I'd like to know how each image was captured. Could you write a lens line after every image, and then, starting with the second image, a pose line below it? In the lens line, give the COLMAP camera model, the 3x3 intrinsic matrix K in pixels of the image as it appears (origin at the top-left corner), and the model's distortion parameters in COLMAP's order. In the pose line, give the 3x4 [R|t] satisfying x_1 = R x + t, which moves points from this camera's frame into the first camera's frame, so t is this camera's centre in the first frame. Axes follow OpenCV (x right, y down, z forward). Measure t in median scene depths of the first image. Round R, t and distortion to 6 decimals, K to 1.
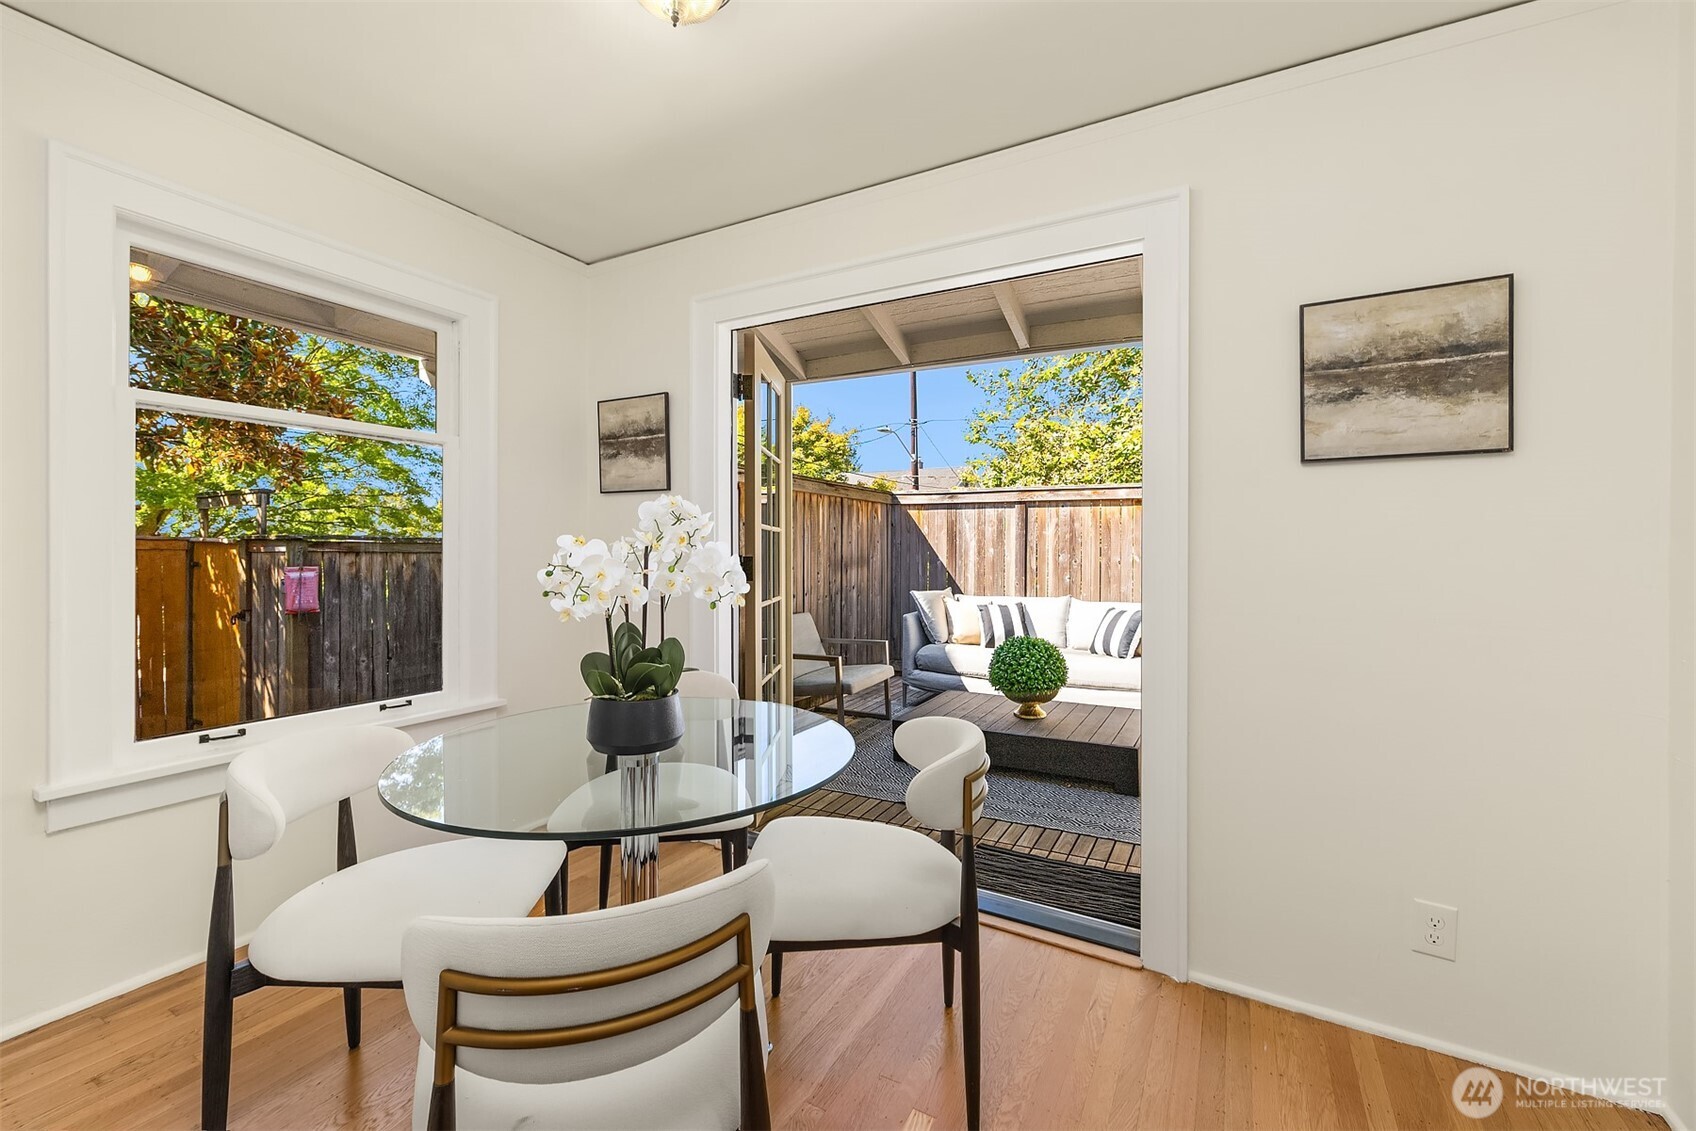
lens RADIAL K [[682.1, 0, 800.9], [0, 682.1, 557.4], [0, 0, 1]] dist [-0.002364, 0.000310]
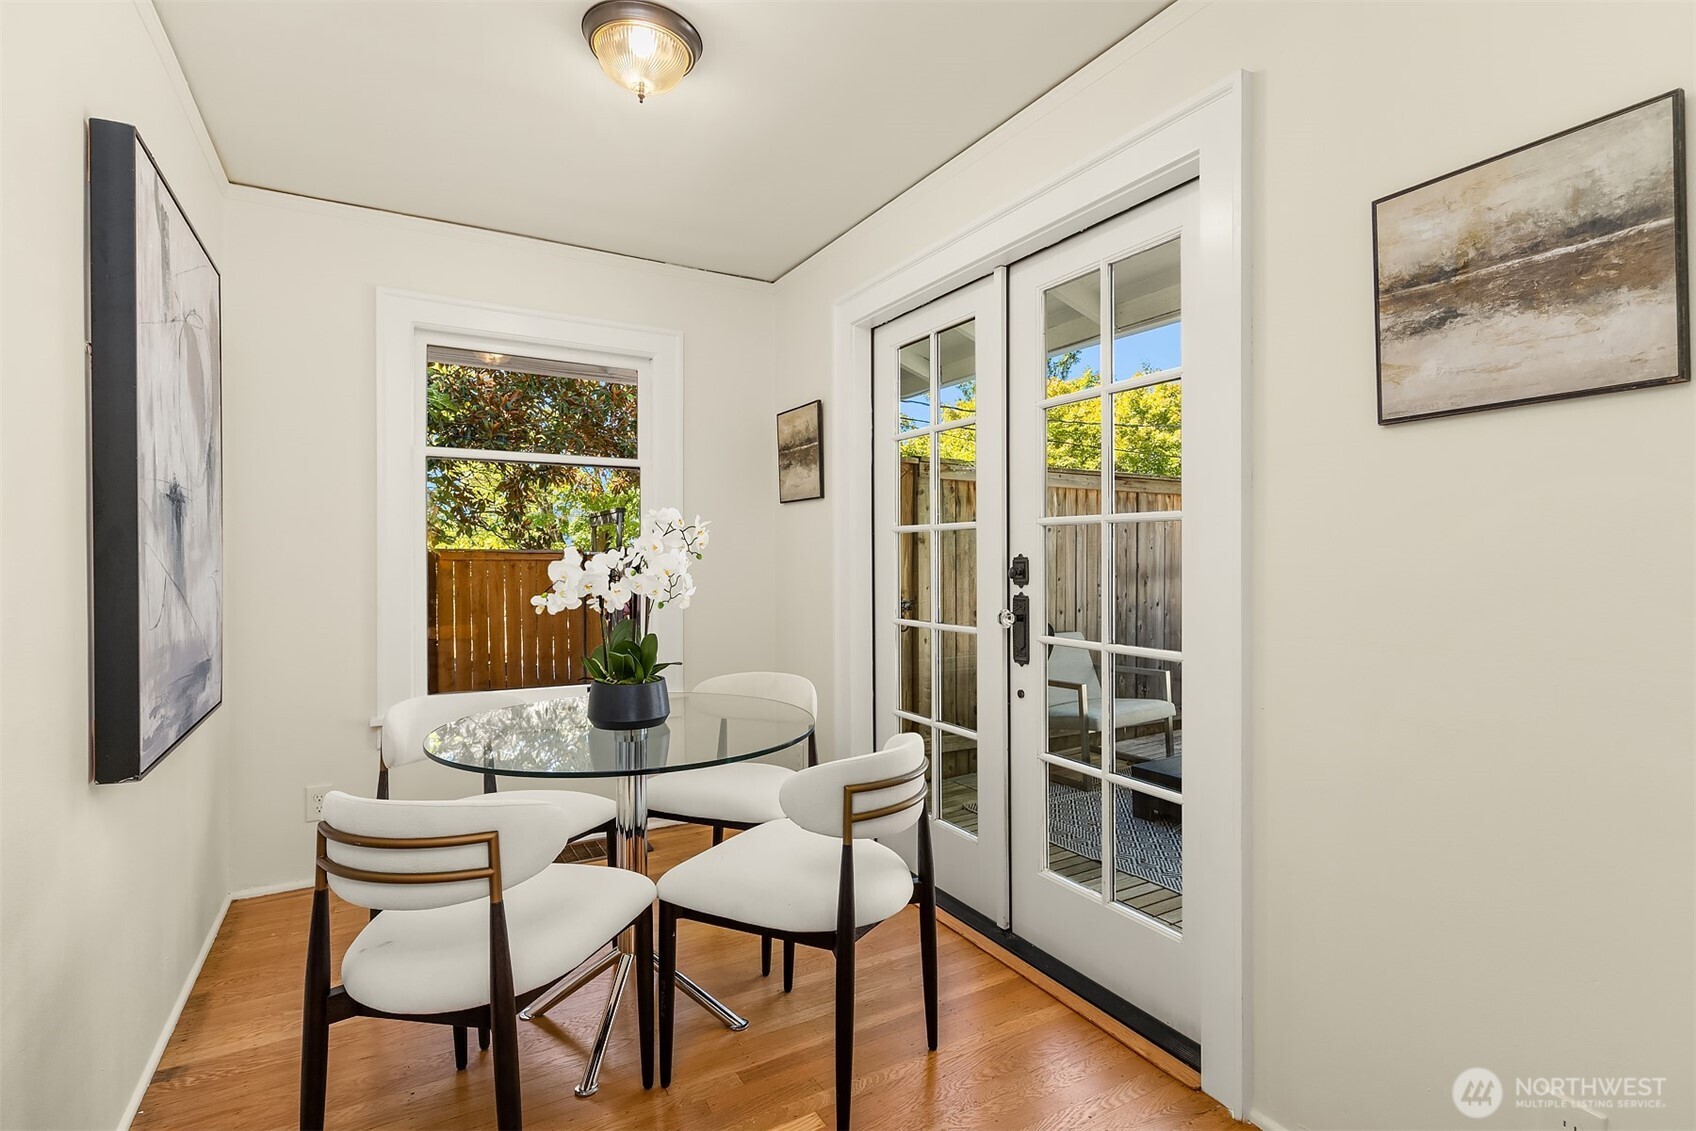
lens RADIAL K [[802.8, 0, 840.2], [0, 802.8, 568.2], [0, 0, 1]] dist [-0.002958, 0.000115]
pose [[0.859011, -0.001221, -0.511956, 0.416739], [0.000516, 0.999999, -0.001519, 0.006179], [0.511957, 0.001041, 0.859011, 0.003121]]
